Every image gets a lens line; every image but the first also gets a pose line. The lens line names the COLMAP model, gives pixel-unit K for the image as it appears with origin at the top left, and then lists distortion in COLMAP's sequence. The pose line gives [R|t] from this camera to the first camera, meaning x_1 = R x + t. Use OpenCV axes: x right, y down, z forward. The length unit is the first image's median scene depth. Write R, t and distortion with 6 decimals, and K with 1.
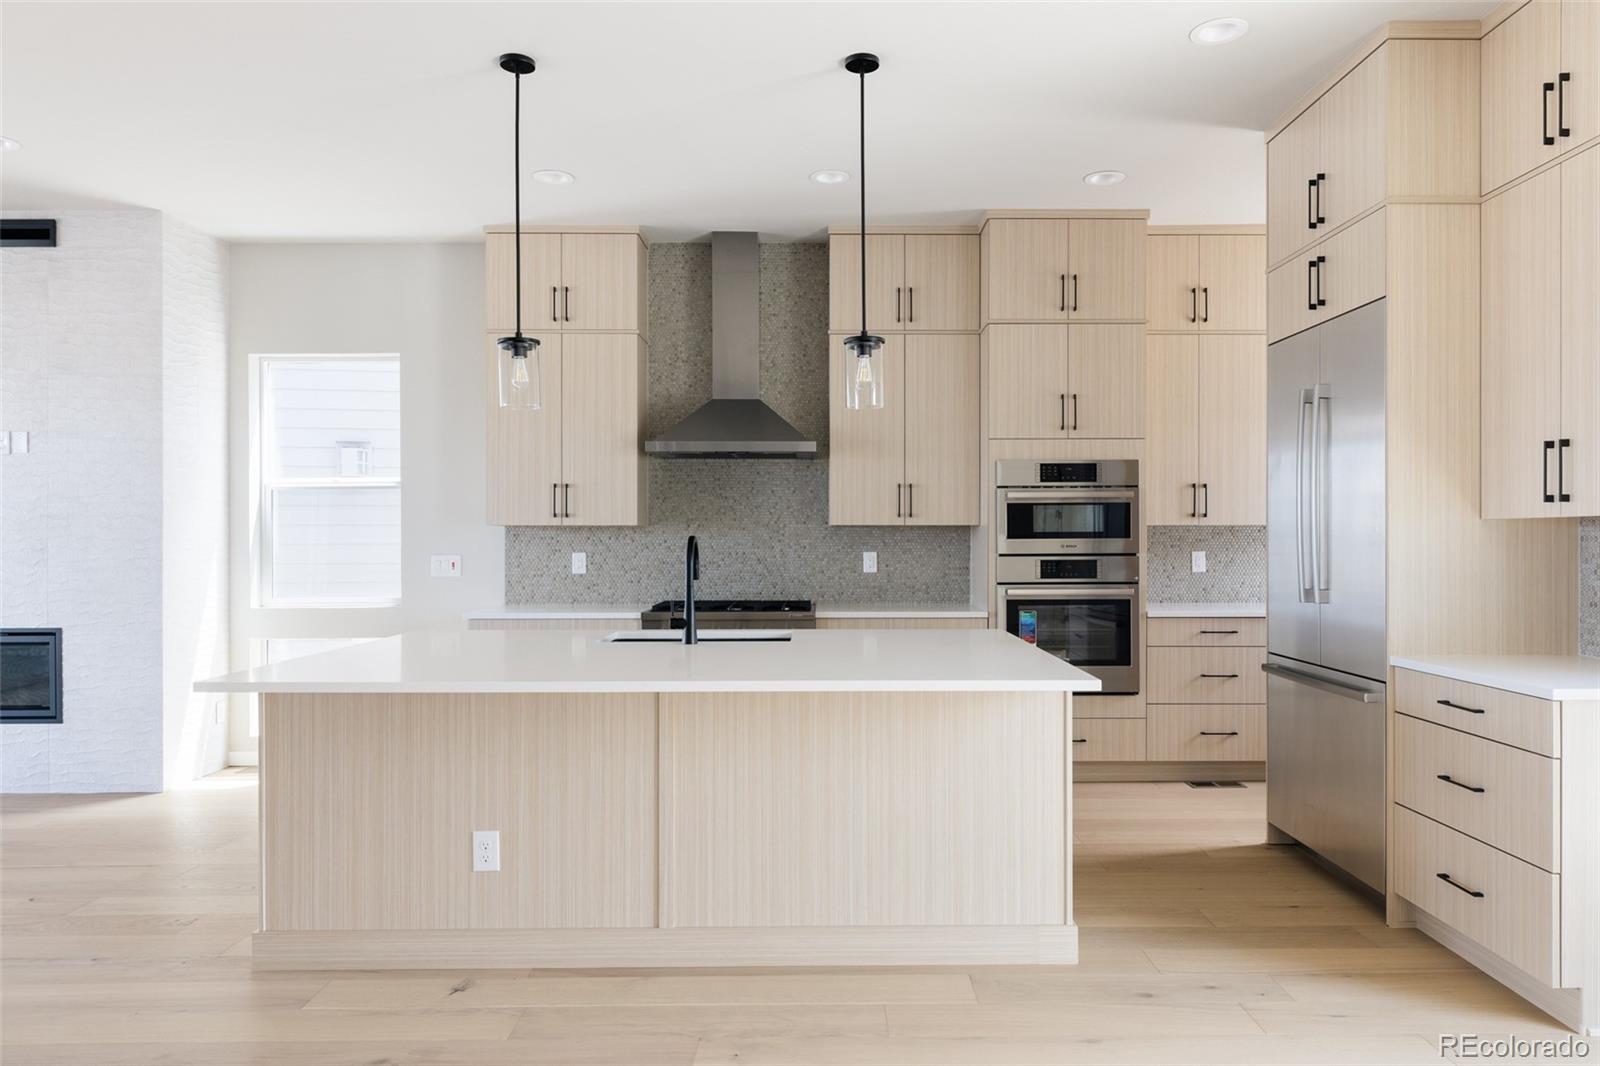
lens RADIAL K [[1042.0, 0, 827.3], [0, 1042.0, 535.3], [0, 0, 1]] dist [0.015564, -0.009992]
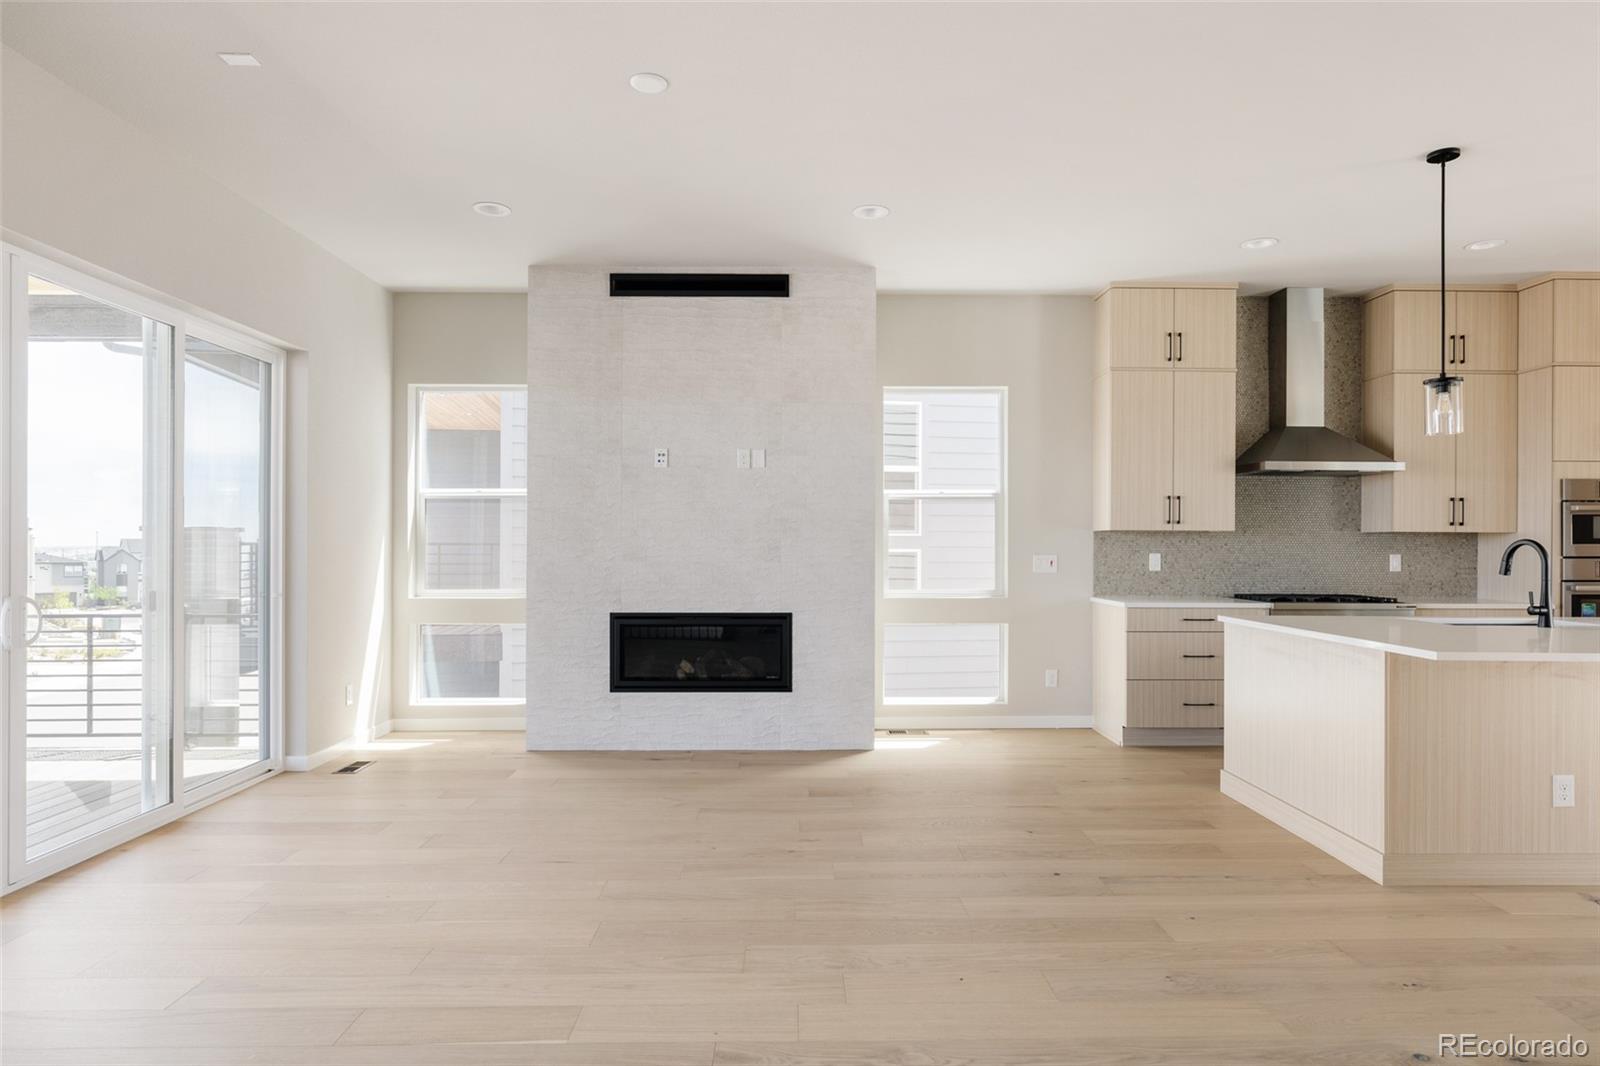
lens RADIAL K [[900.4, 0, 794.9], [0, 900.4, 542.5], [0, 0, 1]] dist [-0.012857, 0.005995]
pose [[0.999979, 0.006544, -0.000281, -0.724837], [-0.006544, 0.999979, 0.000231, 0.007262], [0.000283, -0.000229, 1.000000, -0.037248]]
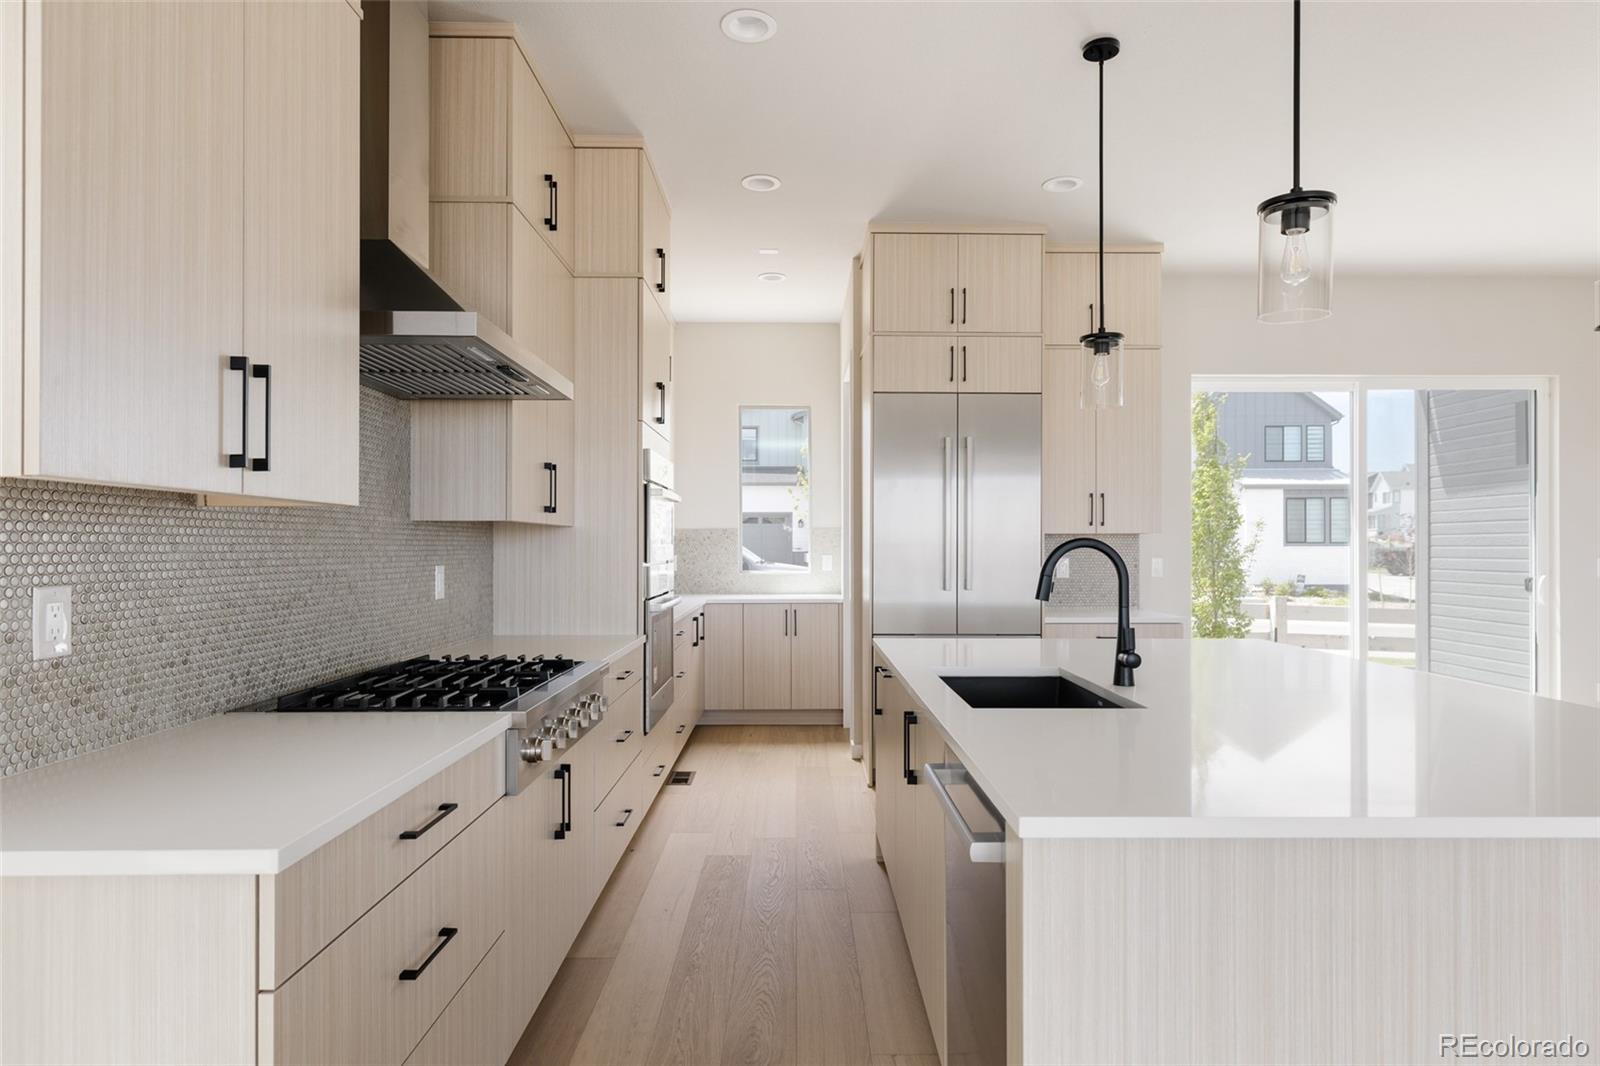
lens RADIAL K [[916.9, 0, 812.4], [0, 916.9, 538.8], [0, 0, 1]] dist [0.001687, 0.001103]
pose [[-0.008471, 0.009786, 0.999916, -0.556213], [-0.001693, 0.999951, -0.009801, 0.005860], [-0.999963, -0.001775, -0.008454, 0.874765]]
